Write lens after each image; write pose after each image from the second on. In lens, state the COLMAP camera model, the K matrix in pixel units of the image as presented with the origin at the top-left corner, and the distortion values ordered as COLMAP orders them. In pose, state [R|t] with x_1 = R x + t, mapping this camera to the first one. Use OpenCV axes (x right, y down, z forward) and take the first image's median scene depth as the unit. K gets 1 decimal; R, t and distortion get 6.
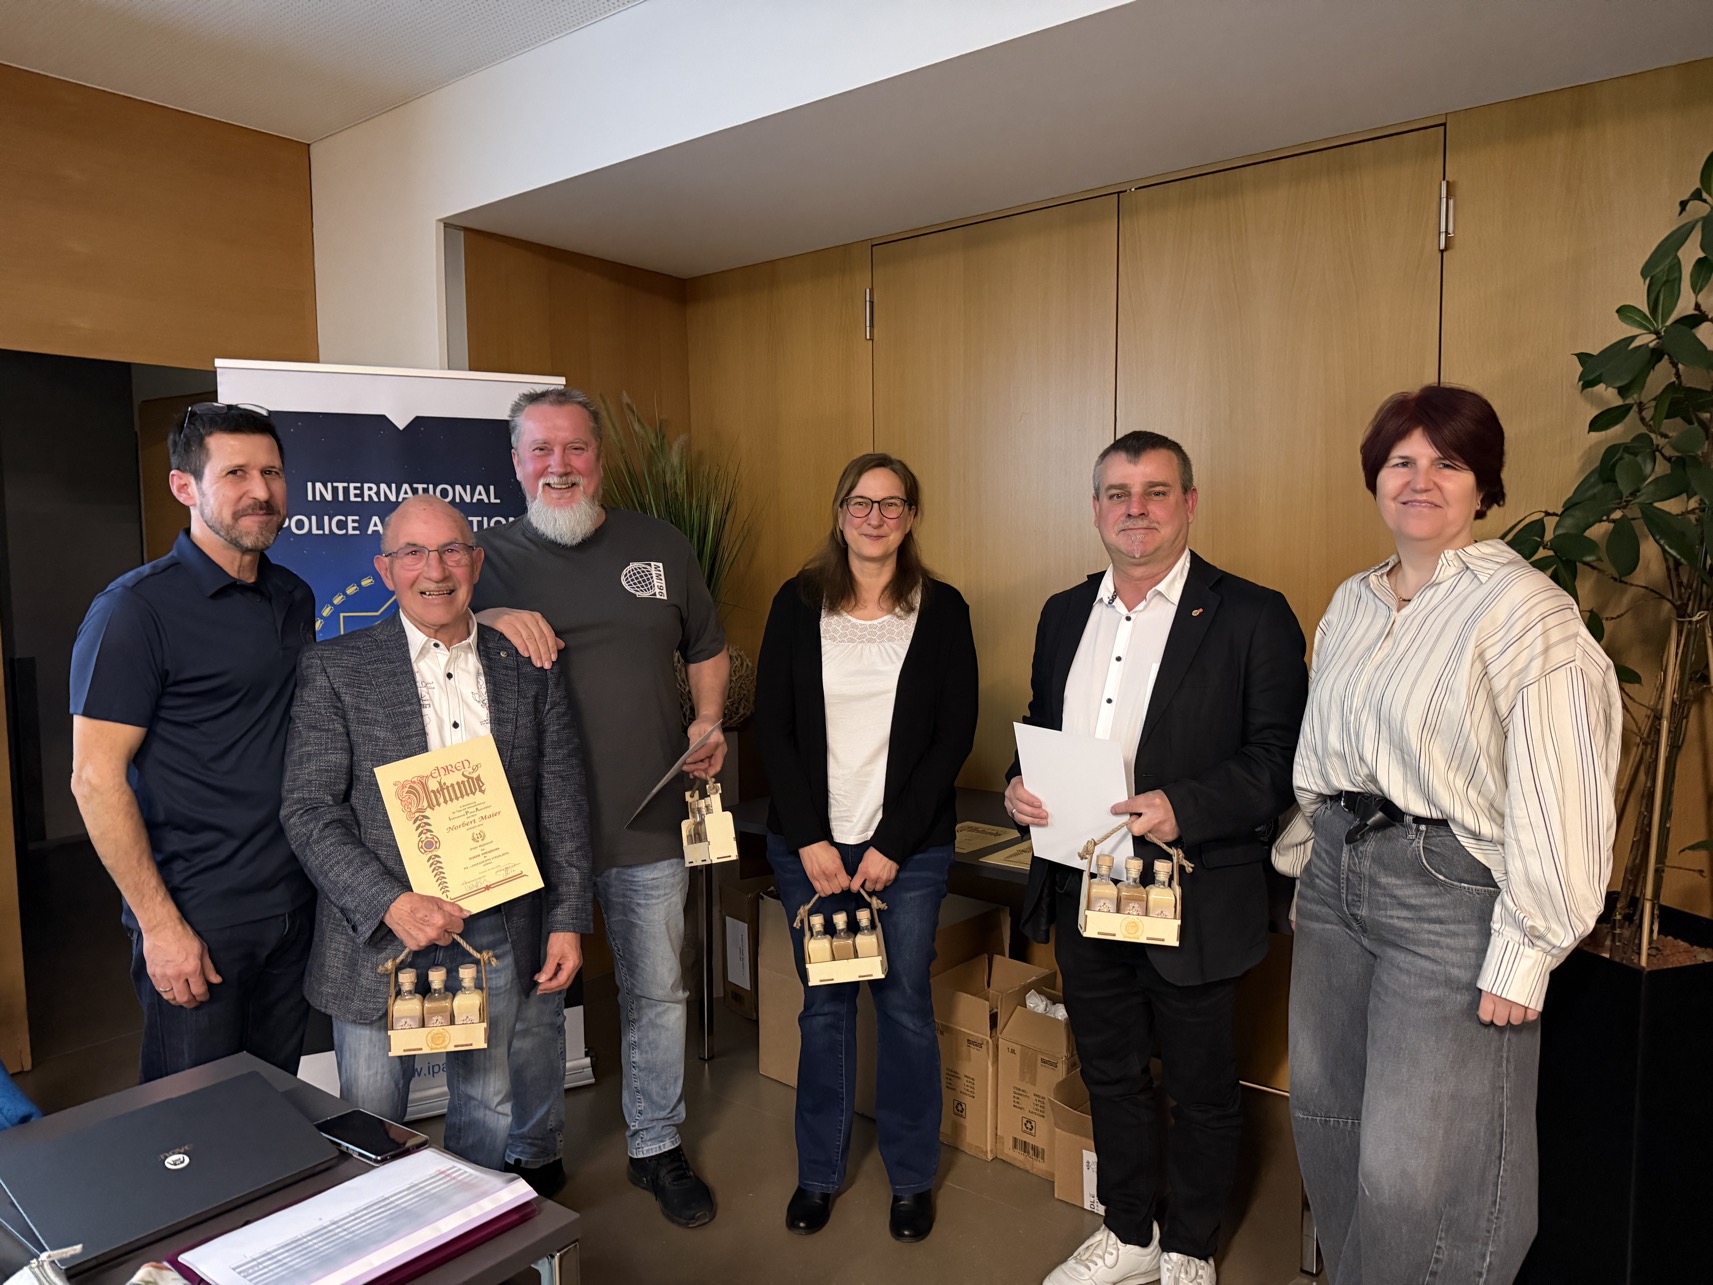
lens RADIAL K [[1167.2, 0, 859.0], [0, 1167.2, 652.1], [0, 0, 1]] dist [0.140761, -0.264844]
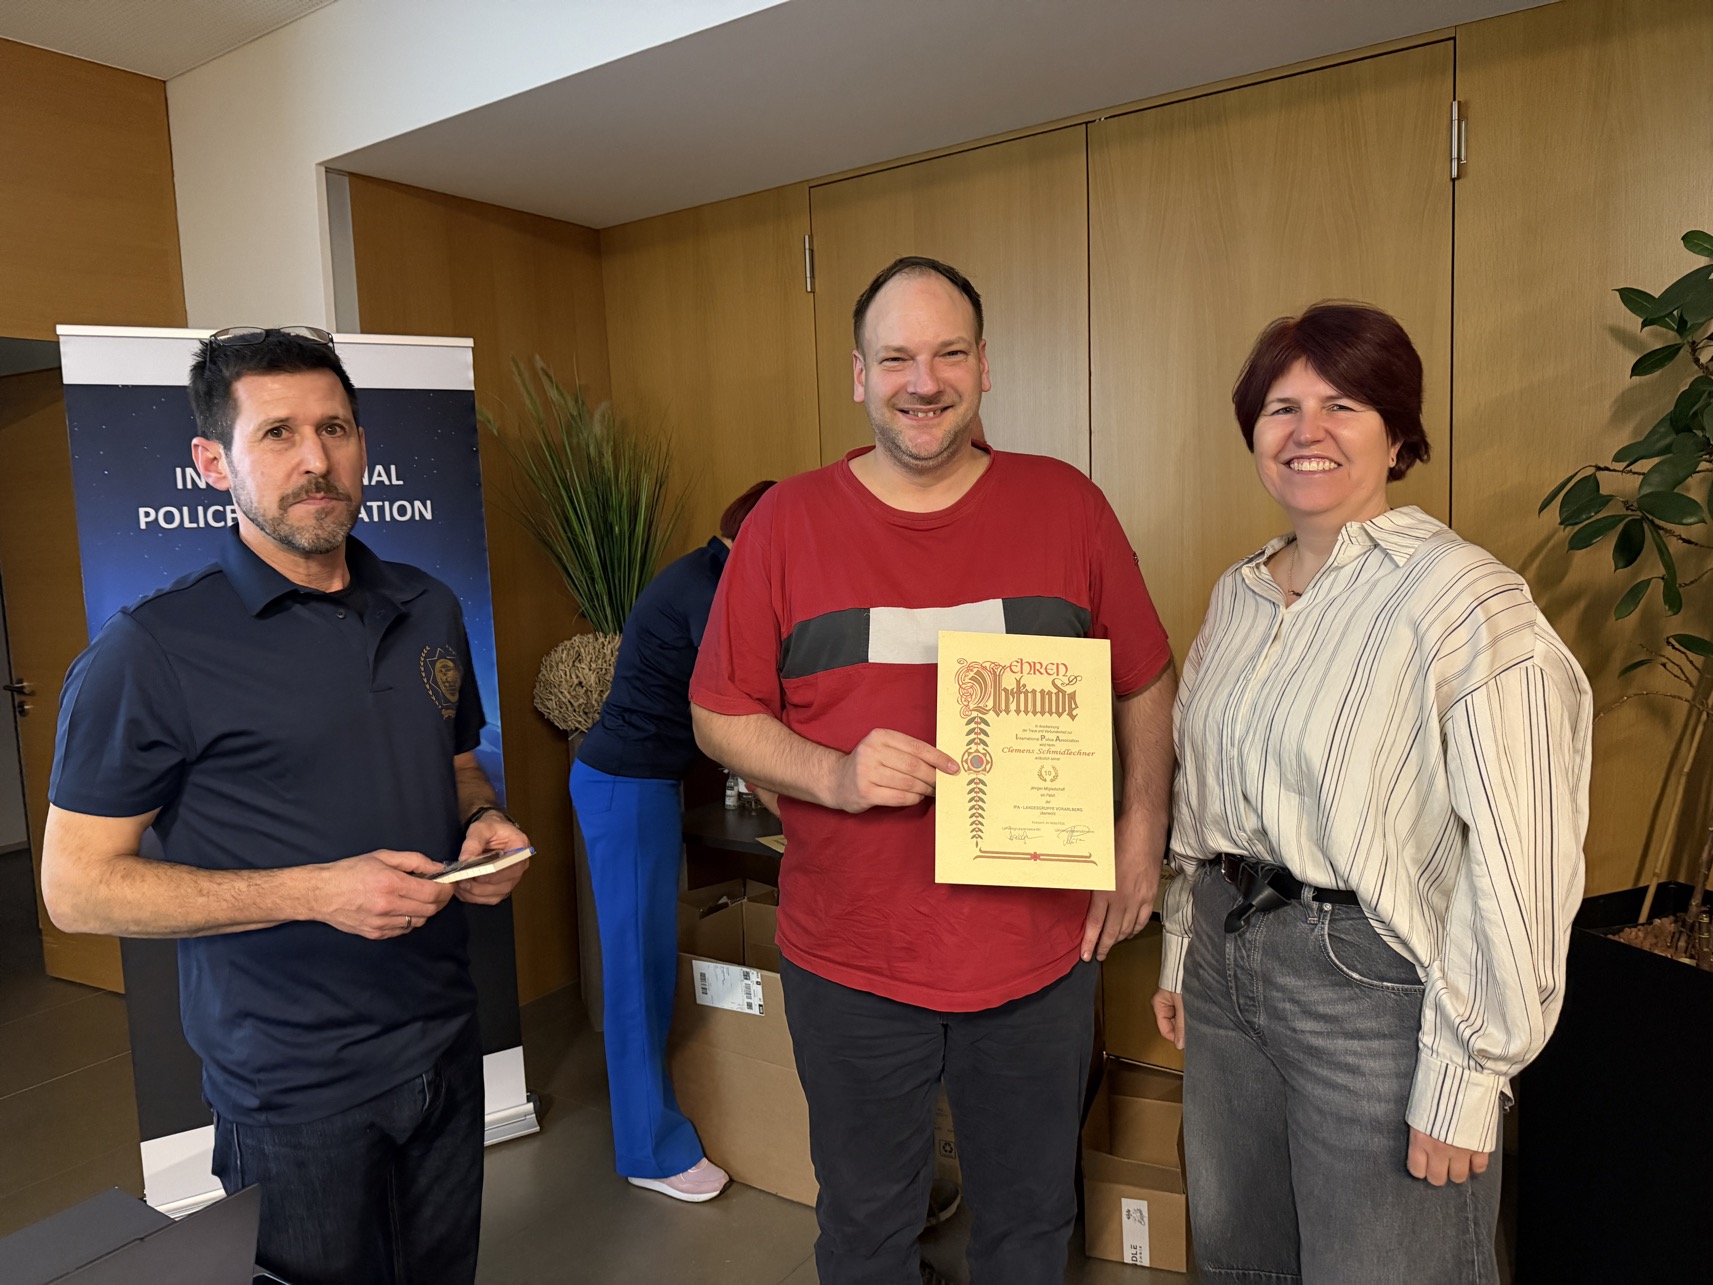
lens RADIAL K [[1180.5, 0, 845.5], [0, 1180.5, 649.0], [0, 0, 1]] dist [0.042061, -0.066721]
pose [[0.997504, -0.034953, 0.061347, -0.037386], [0.033401, 0.999100, 0.026159, -0.017833], [-0.062206, -0.024045, 0.997774, 0.106728]]
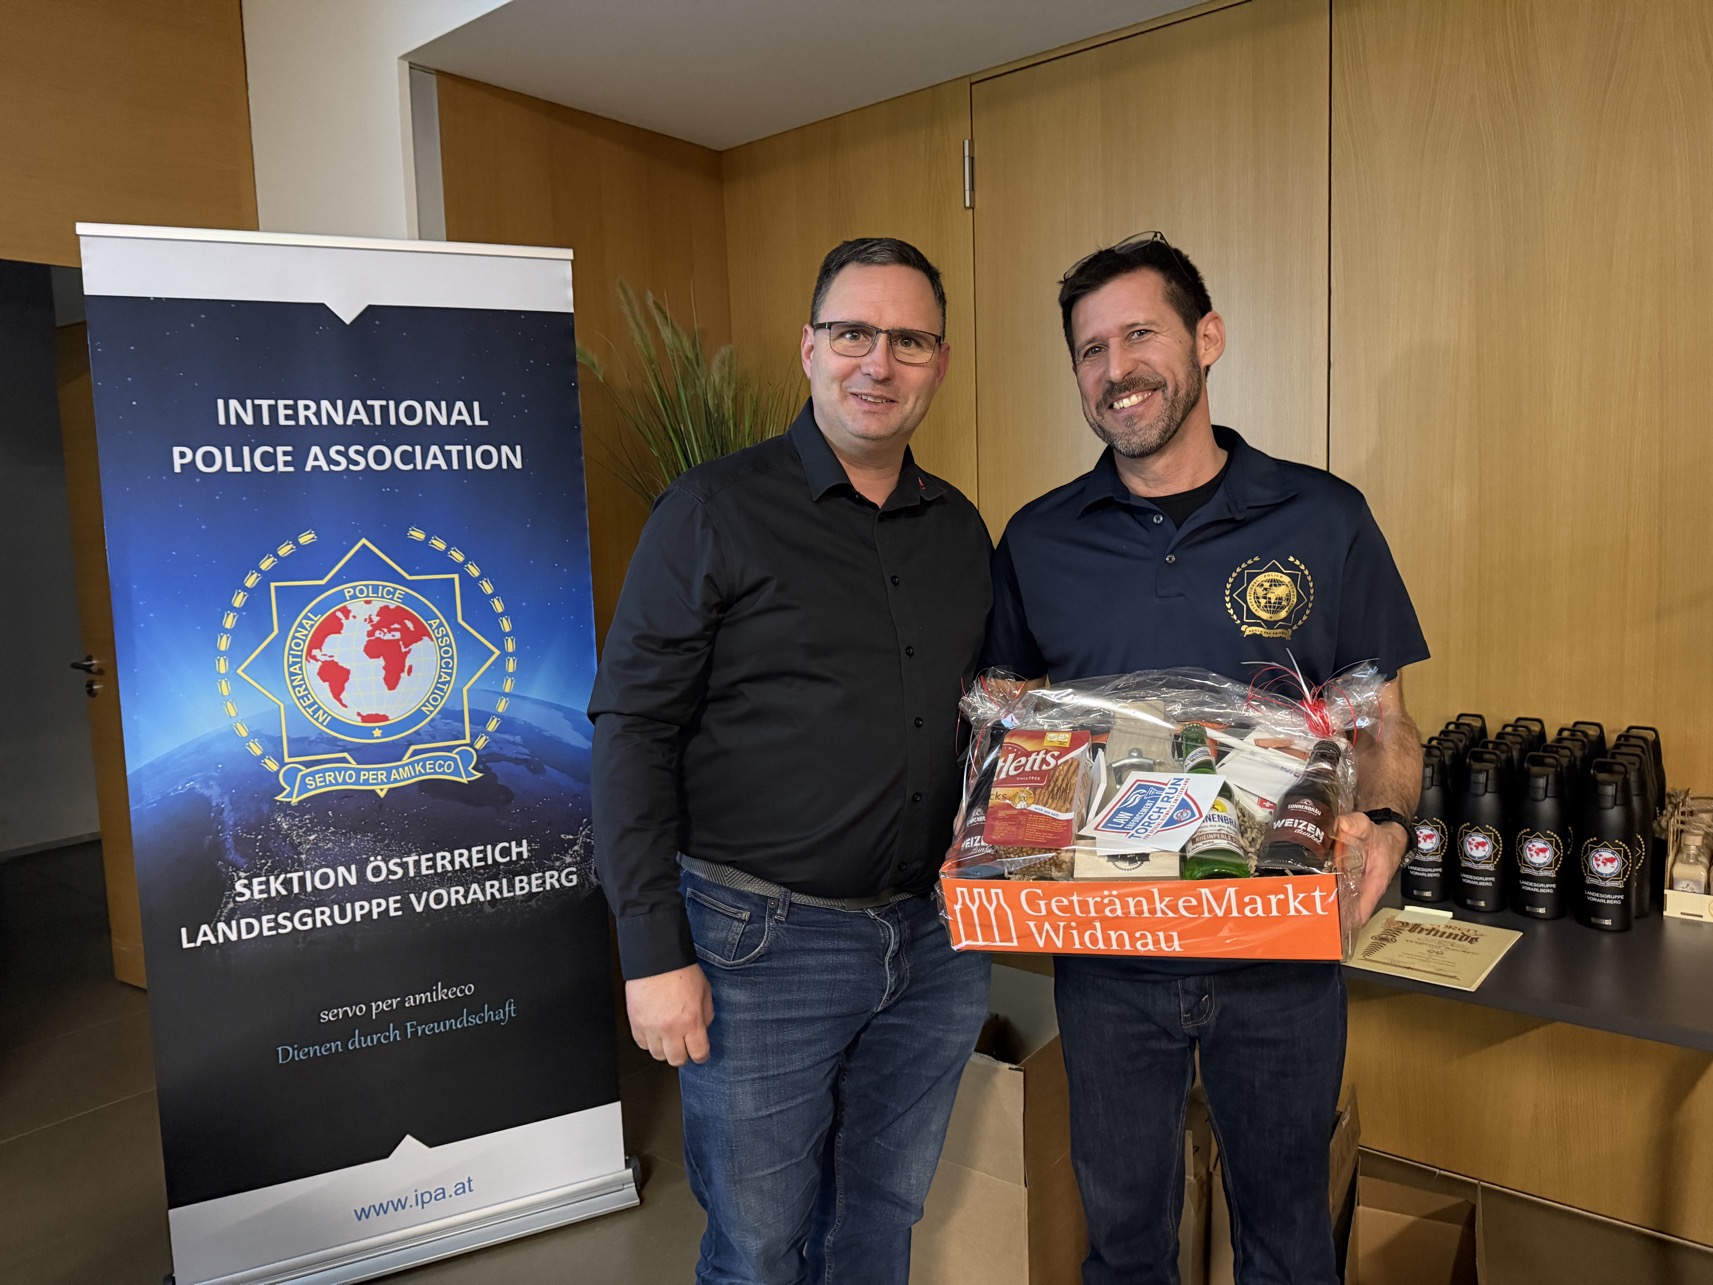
lens RADIAL K [[1167.2, 0, 859.0], [0, 1167.2, 652.1], [0, 0, 1]] dist [0.140761, -0.264844]
pose [[0.999680, -0.020586, -0.014700, -0.071403], [0.021021, 0.999325, 0.030119, -0.004958], [0.014070, -0.030419, 0.999438, 0.283590]]
